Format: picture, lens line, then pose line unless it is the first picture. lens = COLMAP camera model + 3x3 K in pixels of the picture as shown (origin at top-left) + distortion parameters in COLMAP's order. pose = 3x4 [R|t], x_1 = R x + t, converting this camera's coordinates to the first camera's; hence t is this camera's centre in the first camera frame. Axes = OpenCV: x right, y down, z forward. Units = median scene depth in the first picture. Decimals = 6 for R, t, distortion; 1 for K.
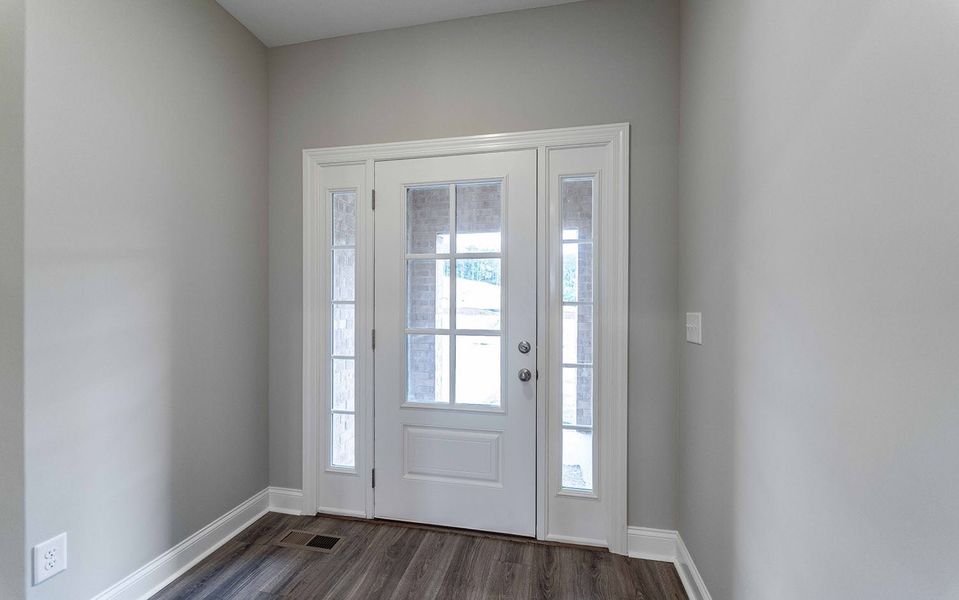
lens RADIAL K [[390.0, 0, 476.2], [0, 390.0, 302.6], [0, 0, 1]] dist [-0.001203, -0.000404]
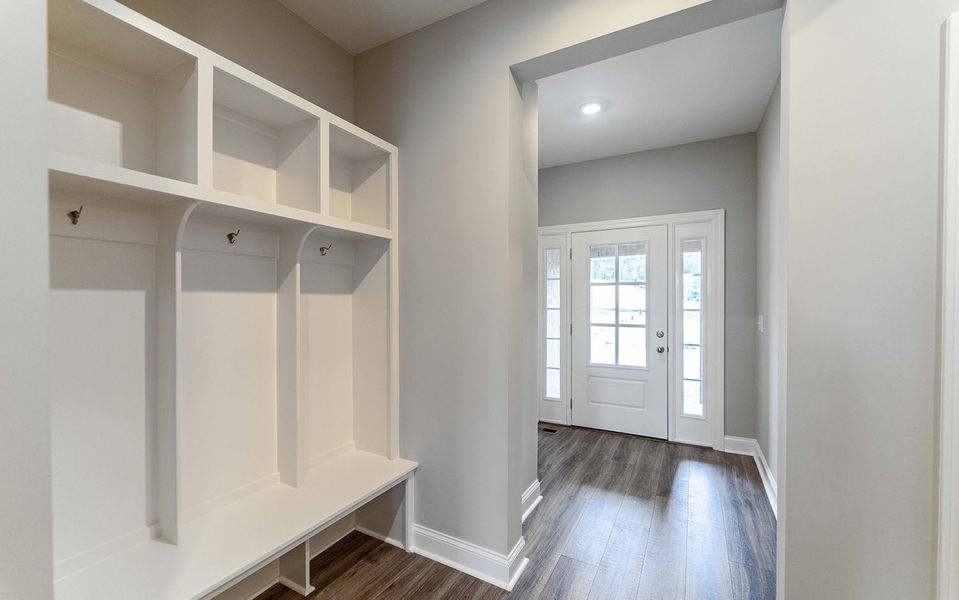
lens RADIAL K [[390.0, 0, 476.2], [0, 390.0, 302.6], [0, 0, 1]] dist [-0.001203, -0.000404]
pose [[0.954448, -0.004635, -0.298342, -0.151262], [0.006301, 0.999969, 0.004621, -0.045576], [0.298311, -0.006290, 0.954448, -0.983006]]
